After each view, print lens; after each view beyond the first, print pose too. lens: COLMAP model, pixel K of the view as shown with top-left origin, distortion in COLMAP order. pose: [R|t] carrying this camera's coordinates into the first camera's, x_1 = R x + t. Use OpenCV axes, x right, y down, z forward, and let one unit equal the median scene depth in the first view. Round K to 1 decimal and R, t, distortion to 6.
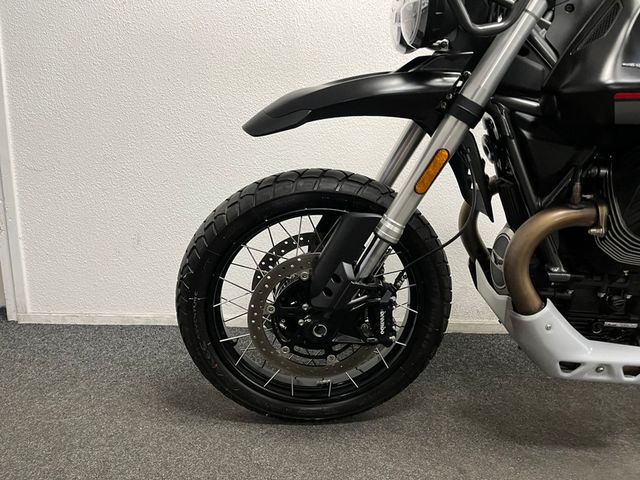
lens RADIAL K [[469.5, 0, 320.0], [0, 469.5, 240.0], [0, 0, 1]] dist [0.044727, 0.001400]
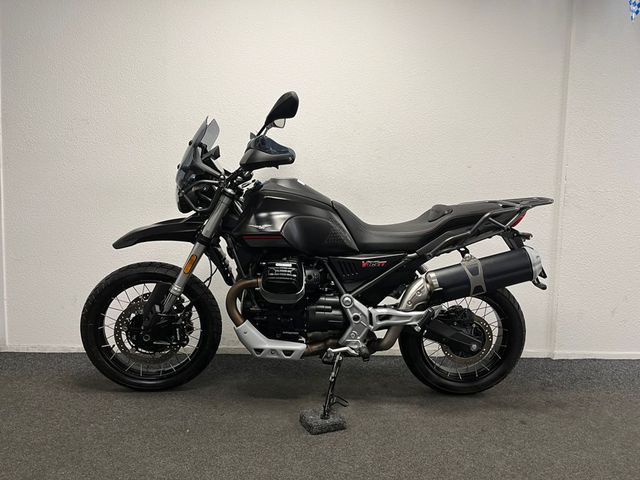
lens RADIAL K [[485.6, 0, 320.0], [0, 485.6, 240.0], [0, 0, 1]] dist [0.028782, -0.004154]
pose [[0.999820, -0.009933, 0.016161, 0.744332], [0.012217, 0.988915, -0.147980, 0.090368], [-0.014512, 0.148151, 0.988858, -1.242482]]
